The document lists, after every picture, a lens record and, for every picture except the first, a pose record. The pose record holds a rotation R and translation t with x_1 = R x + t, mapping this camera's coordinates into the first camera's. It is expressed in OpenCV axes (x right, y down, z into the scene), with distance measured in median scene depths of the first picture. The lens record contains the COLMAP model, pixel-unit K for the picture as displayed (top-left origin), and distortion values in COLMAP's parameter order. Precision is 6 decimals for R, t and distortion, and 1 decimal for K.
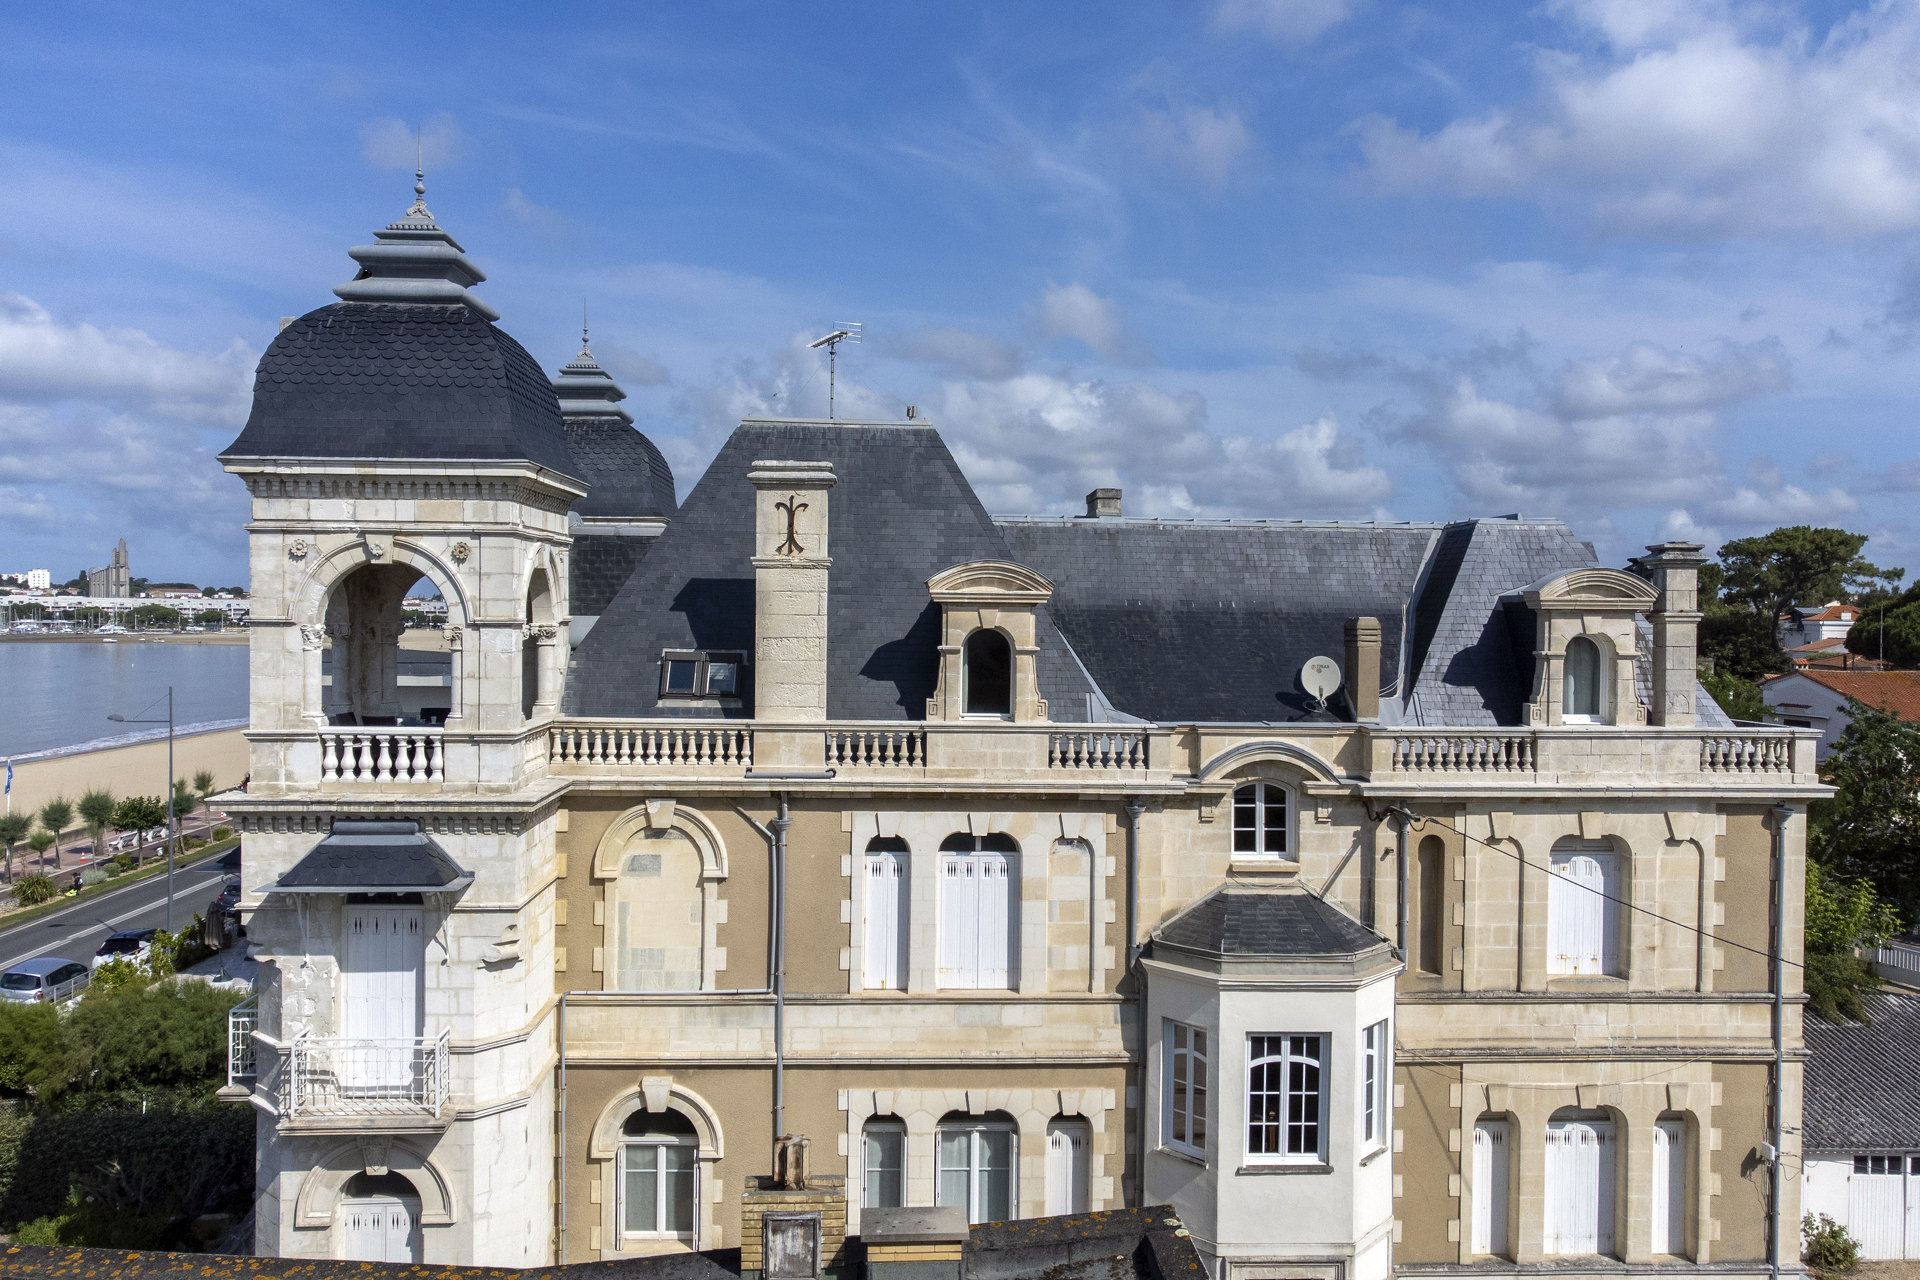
lens RADIAL K [[1339.8, 0, 955.6], [0, 1339.8, 627.8], [0, 0, 1]] dist [-0.002626, 0.001236]
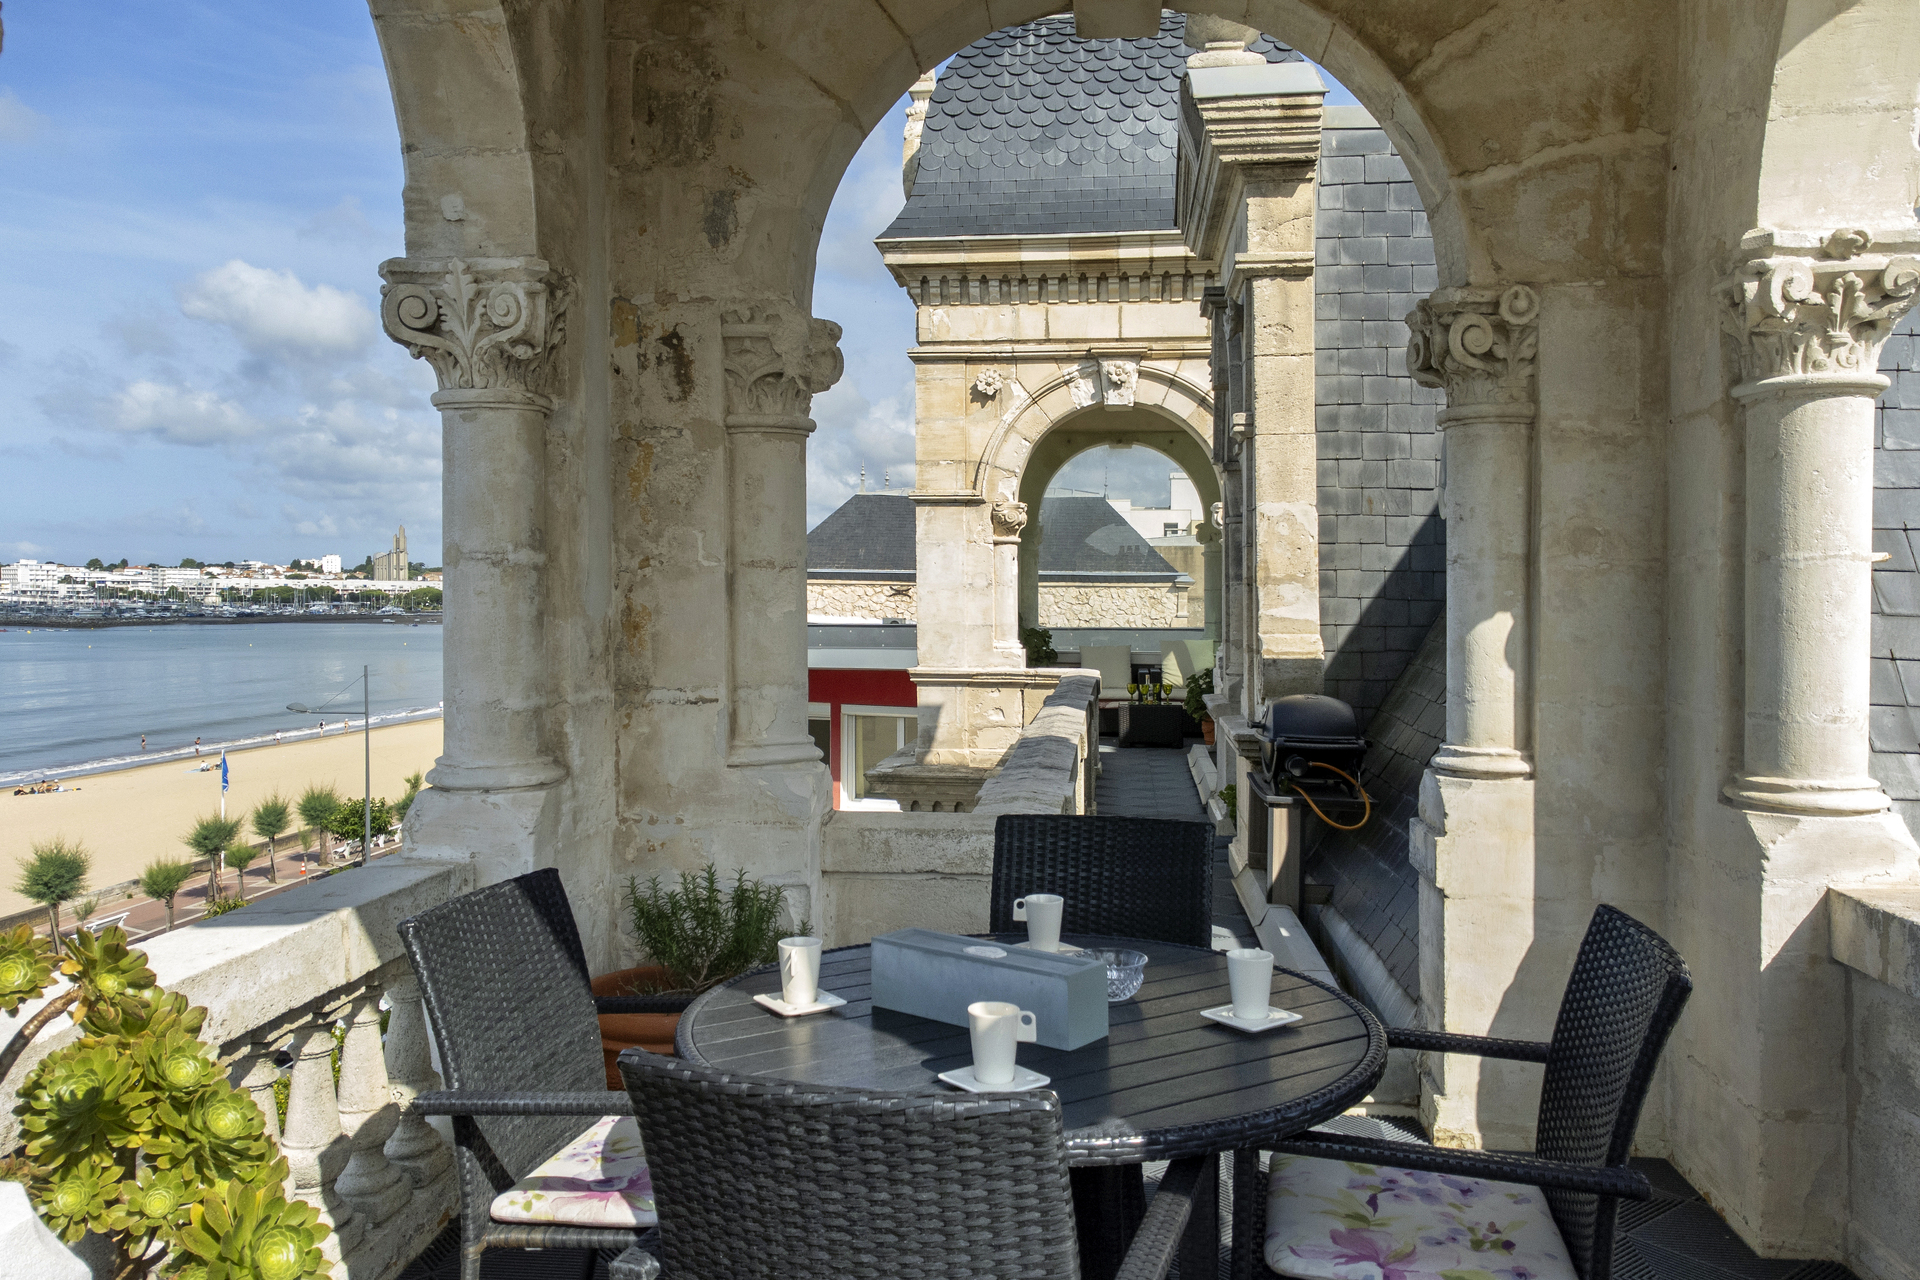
lens RADIAL K [[1339.8, 0, 964.2], [0, 1339.8, 642.0], [0, 0, 1]] dist [-0.002626, 0.001236]
pose [[0.986771, 0.004145, -0.162066, -0.105829], [-0.000387, 0.999730, 0.023215, 0.010179], [0.162118, -0.022845, 0.986507, 0.238437]]
